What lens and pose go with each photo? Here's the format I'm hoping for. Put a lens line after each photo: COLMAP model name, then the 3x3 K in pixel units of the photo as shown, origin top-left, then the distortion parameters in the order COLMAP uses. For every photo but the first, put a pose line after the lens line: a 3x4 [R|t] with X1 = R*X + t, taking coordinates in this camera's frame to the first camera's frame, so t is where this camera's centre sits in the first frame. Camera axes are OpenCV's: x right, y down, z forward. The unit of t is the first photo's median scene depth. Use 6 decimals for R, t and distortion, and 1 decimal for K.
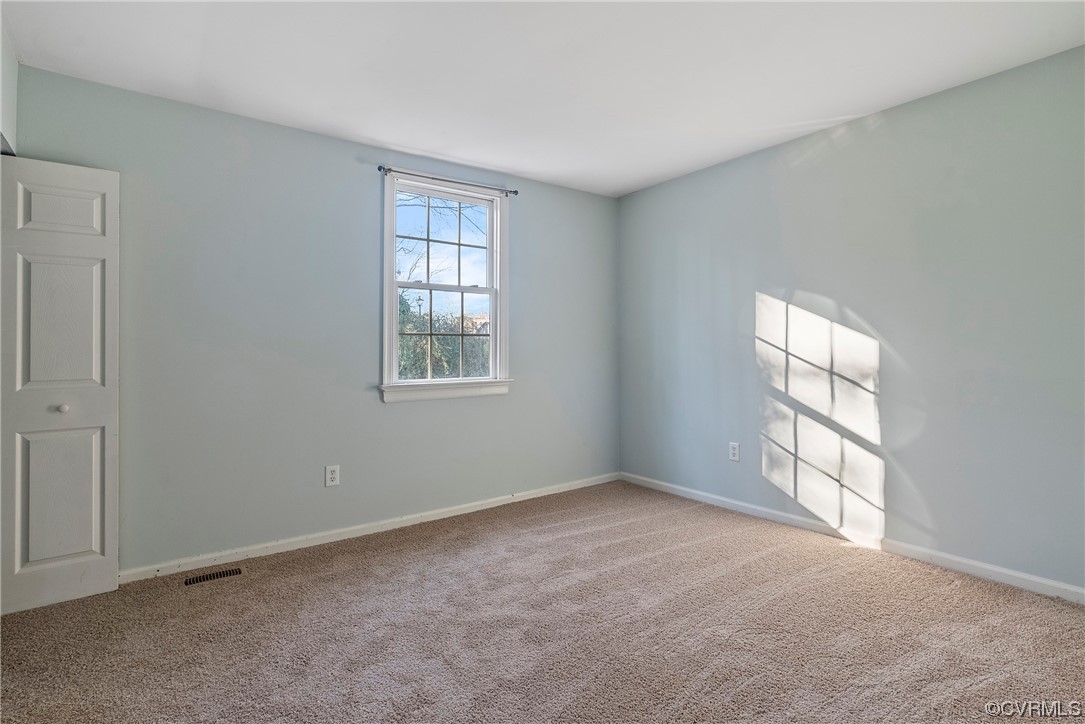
lens RADIAL K [[535.8, 0, 531.9], [0, 535.8, 333.3], [0, 0, 1]] dist [-0.001755, 0.000987]
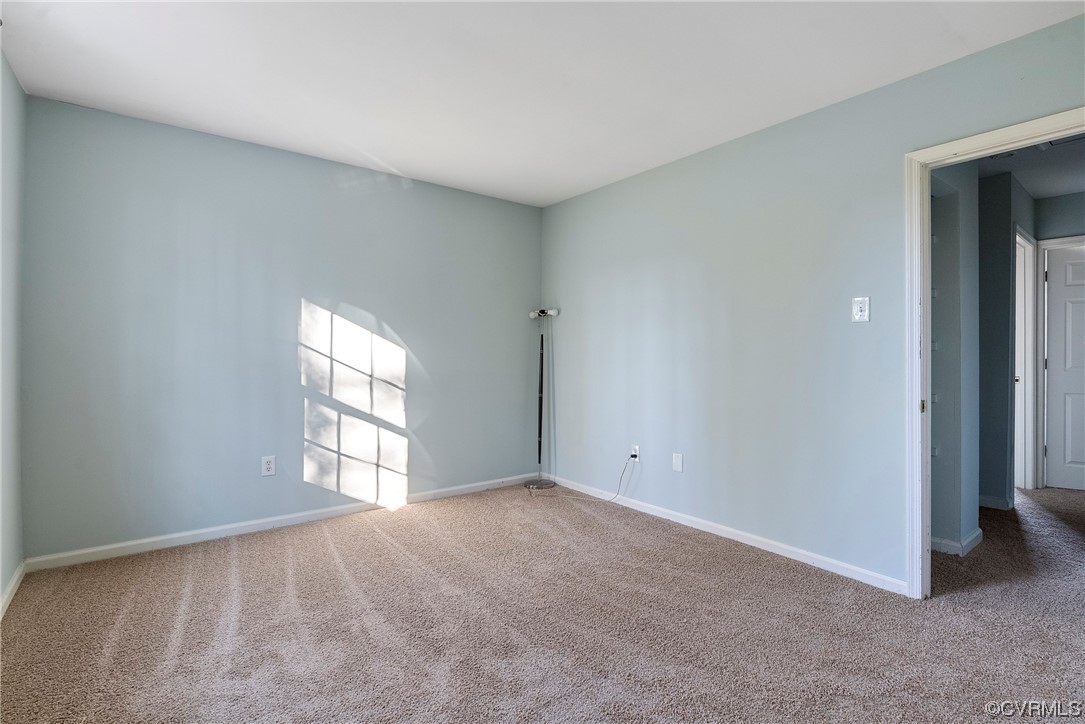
lens RADIAL K [[535.8, 0, 541.5], [0, 535.8, 361.2], [0, 0, 1]] dist [-0.001755, 0.000987]
pose [[-0.047433, -0.003859, 0.998867, -0.660535], [-0.033935, 0.999422, 0.002250, 0.025603], [-0.998298, -0.033790, -0.047537, 0.676109]]
